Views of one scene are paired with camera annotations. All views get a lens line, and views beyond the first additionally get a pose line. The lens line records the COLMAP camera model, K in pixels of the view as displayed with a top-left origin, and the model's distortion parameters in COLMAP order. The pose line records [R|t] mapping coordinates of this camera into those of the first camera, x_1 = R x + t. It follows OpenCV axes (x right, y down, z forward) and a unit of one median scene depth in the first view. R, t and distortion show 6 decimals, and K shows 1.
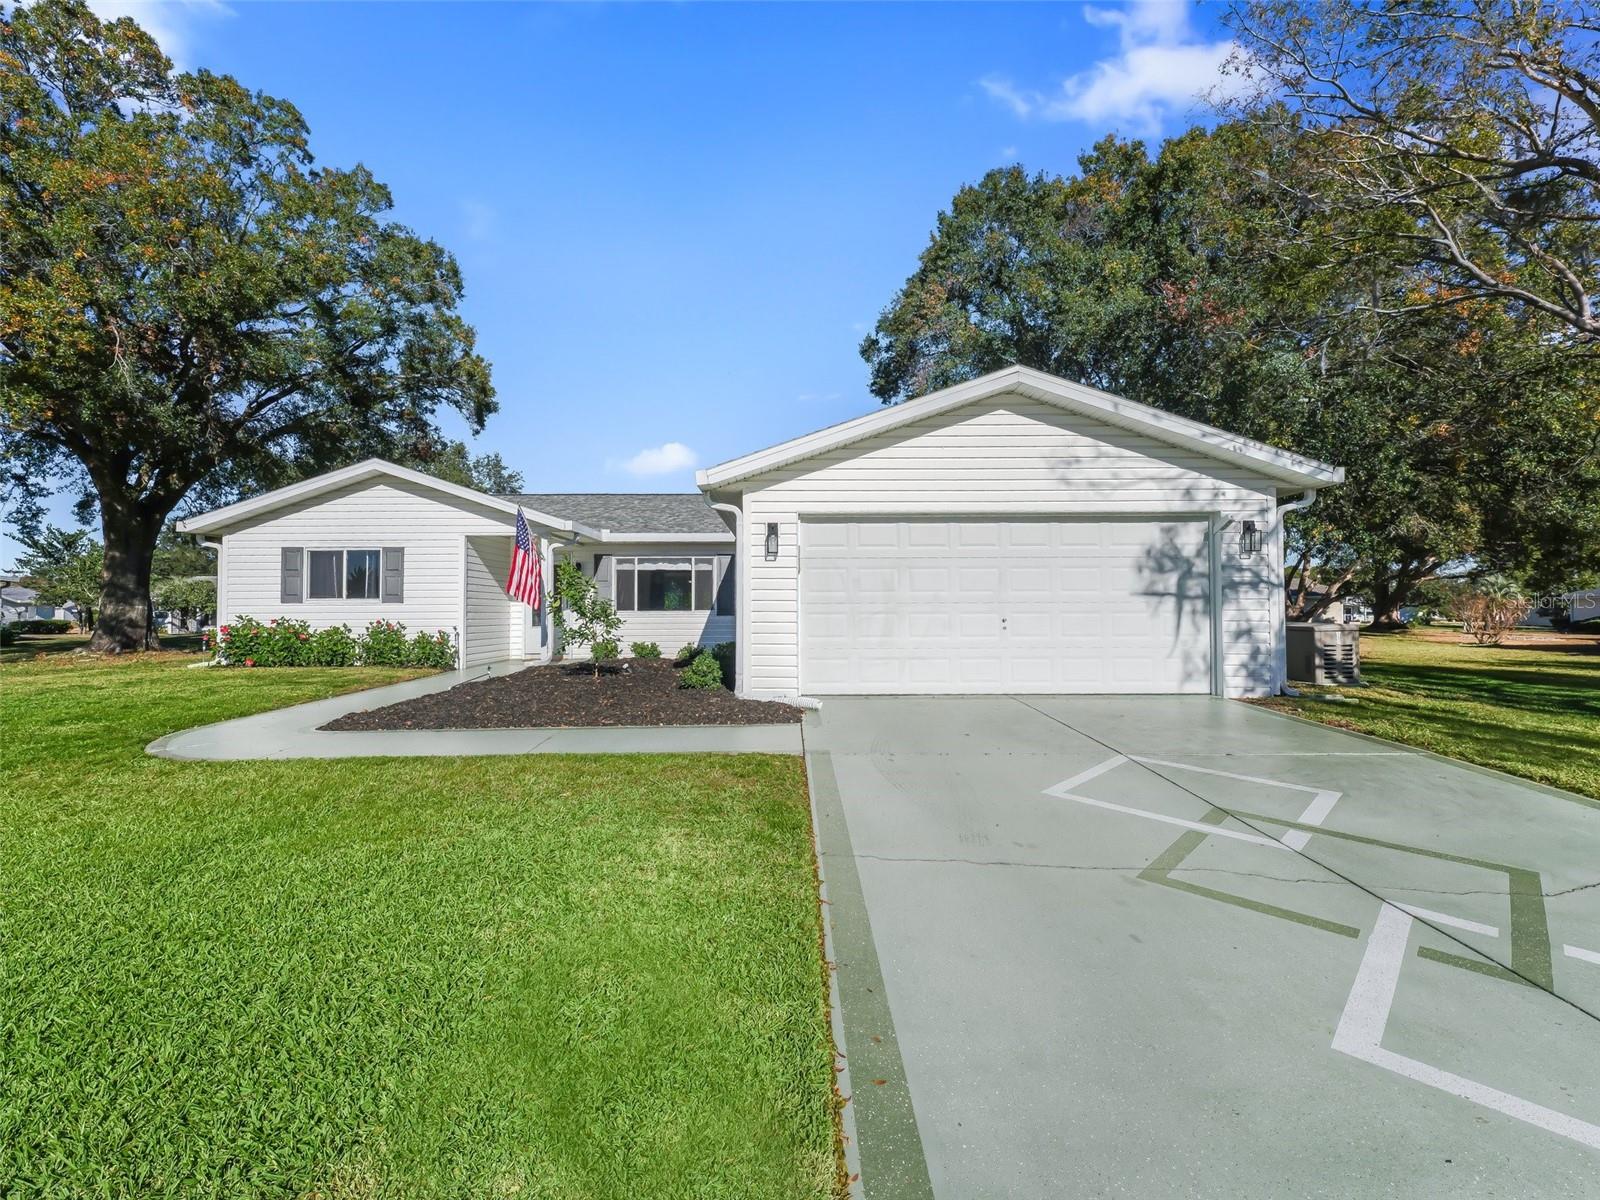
lens RADIAL K [[746.6, 0, 802.5], [0, 746.6, 595.8], [0, 0, 1]] dist [-0.001762, -0.000409]
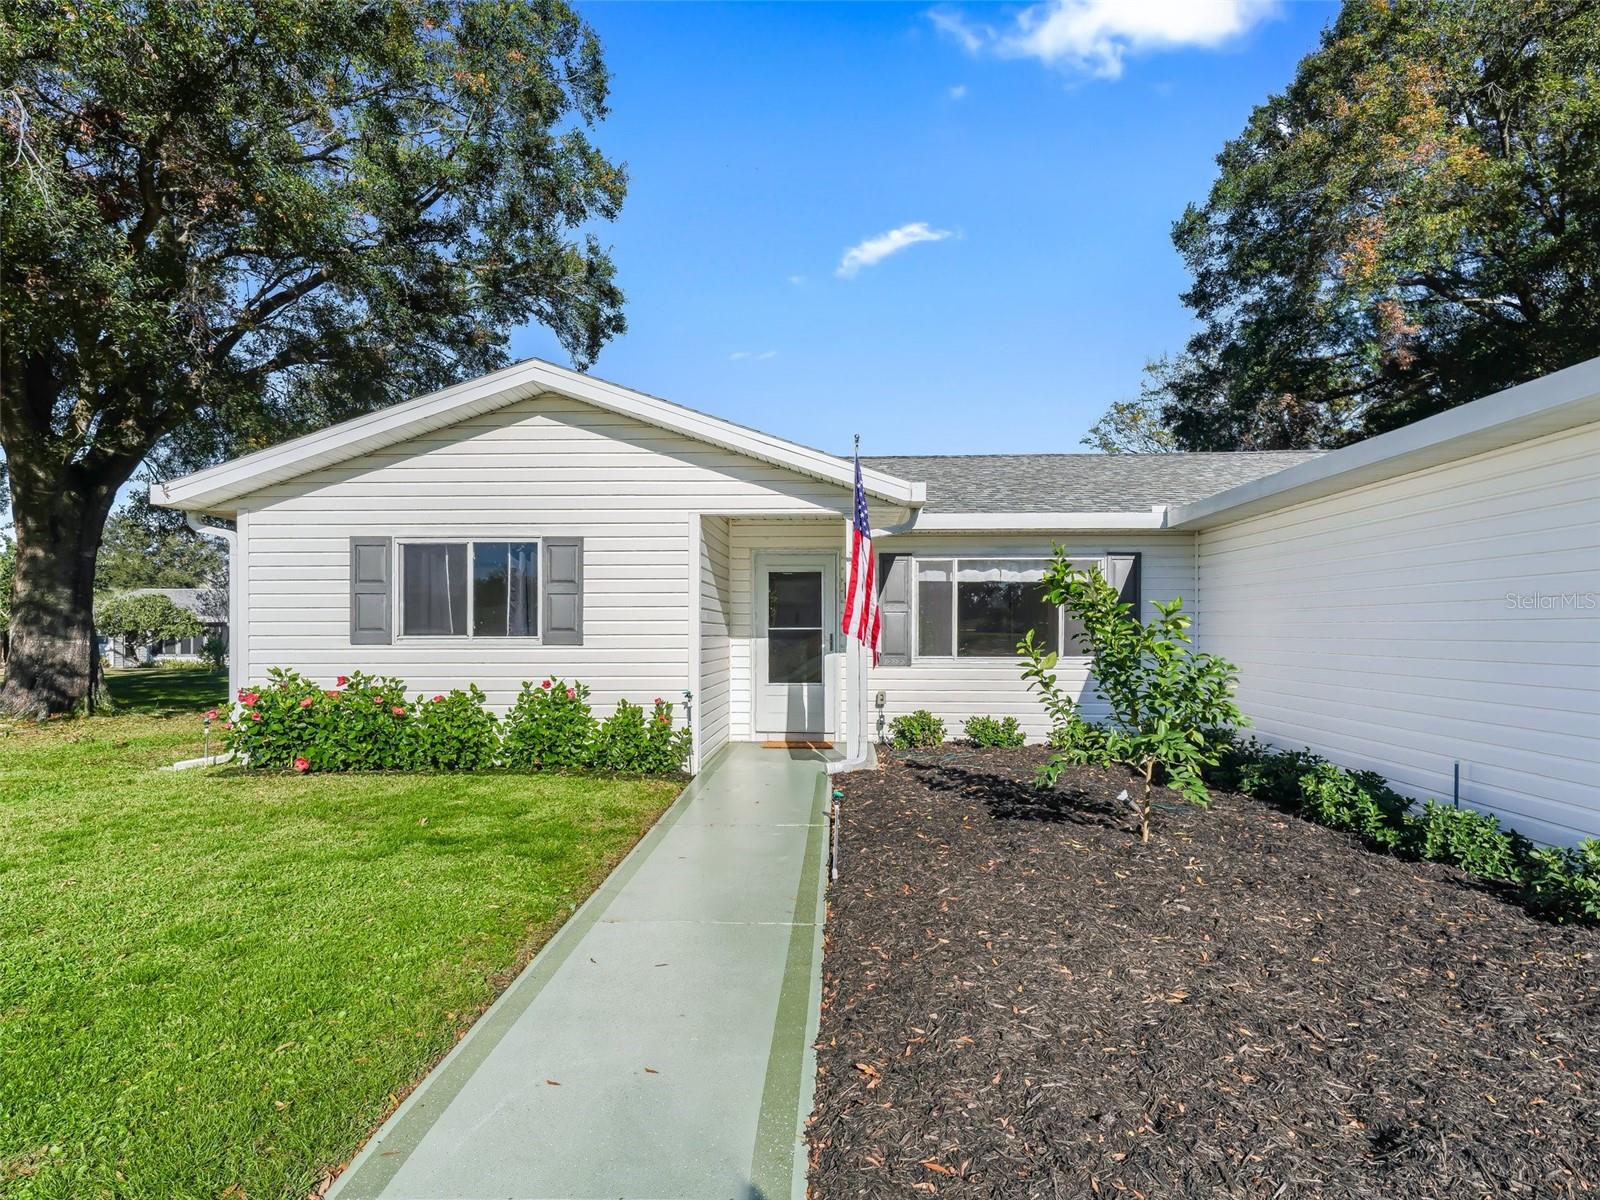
lens RADIAL K [[896.0, 0, 801.1], [0, 896.0, 638.3], [0, 0, 1]] dist [0.021436, 0.001464]
pose [[0.998790, 0.004390, -0.048989, -0.333248], [-0.003015, 0.999601, 0.028092, -0.012174], [0.049093, -0.027910, 0.998404, 0.365081]]
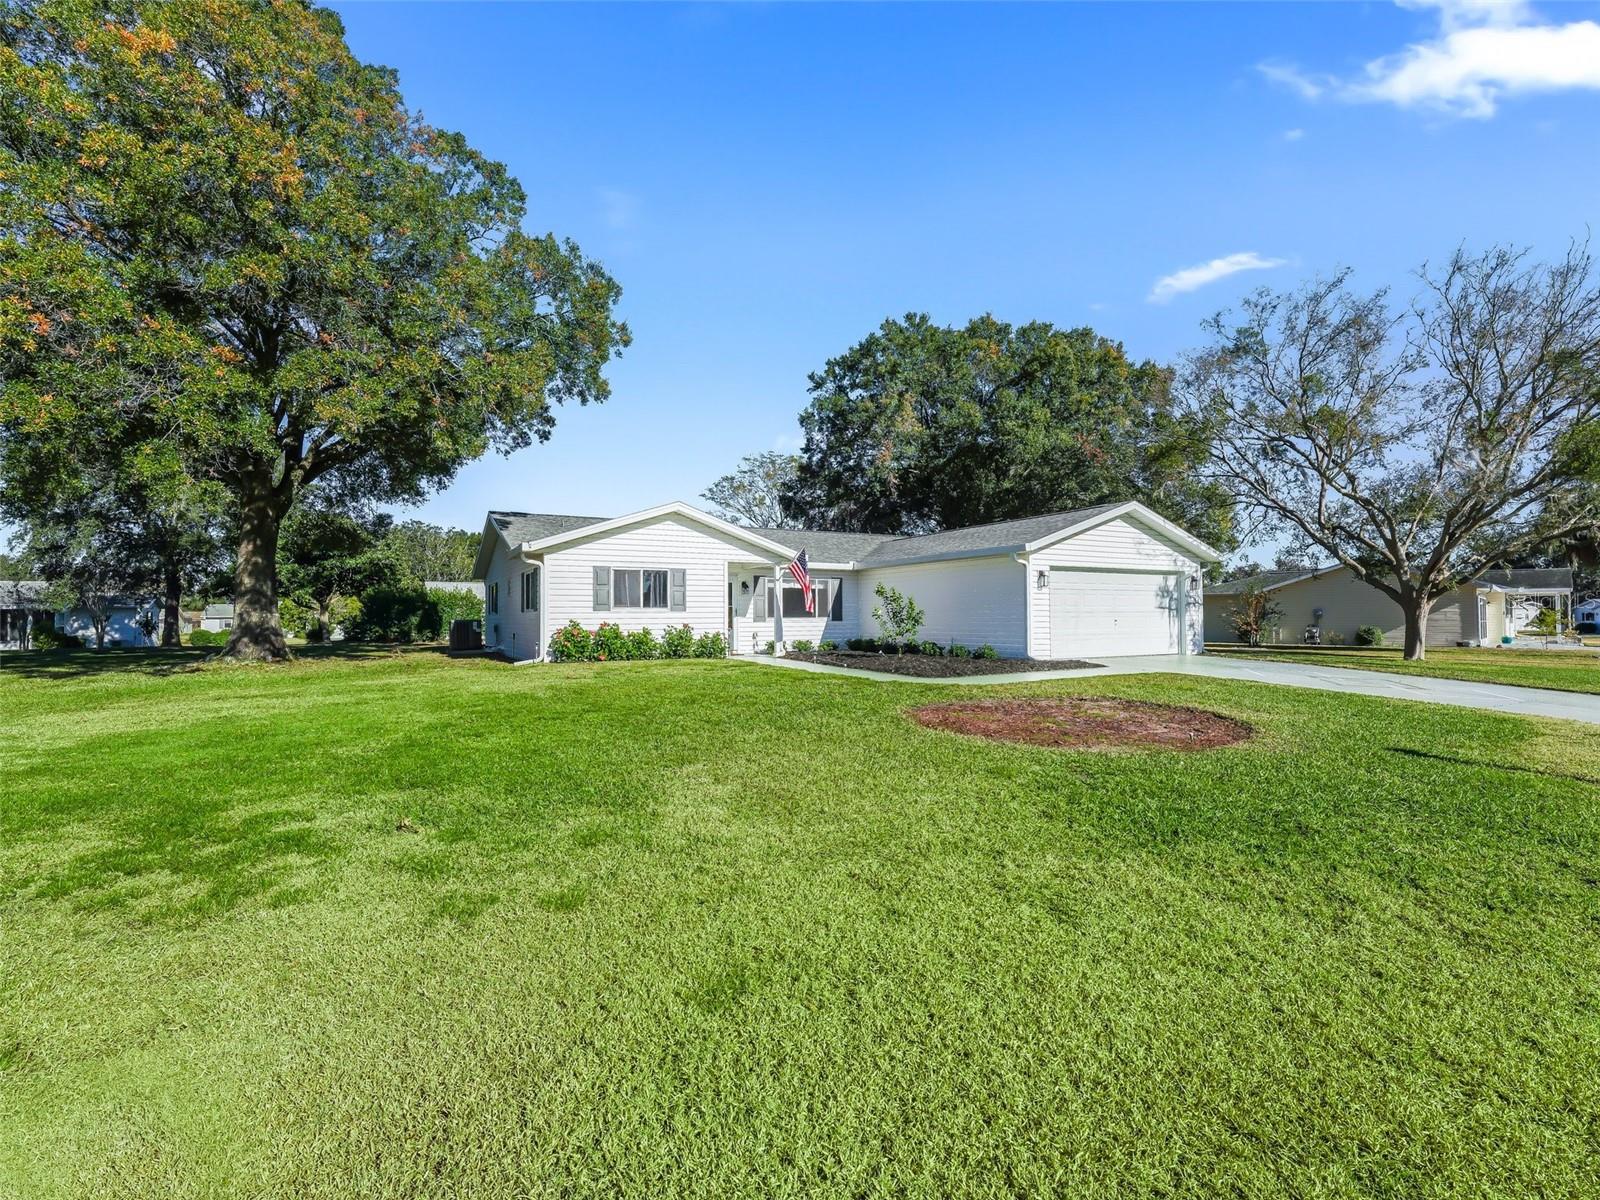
lens RADIAL K [[746.6, 0, 802.5], [0, 746.6, 595.8], [0, 0, 1]] dist [-0.001762, -0.000409]
pose [[0.875711, 0.013551, 0.482645, -0.936990], [-0.006075, 0.999836, -0.017049, 0.003651], [-0.482797, 0.011997, 0.875650, -0.250074]]
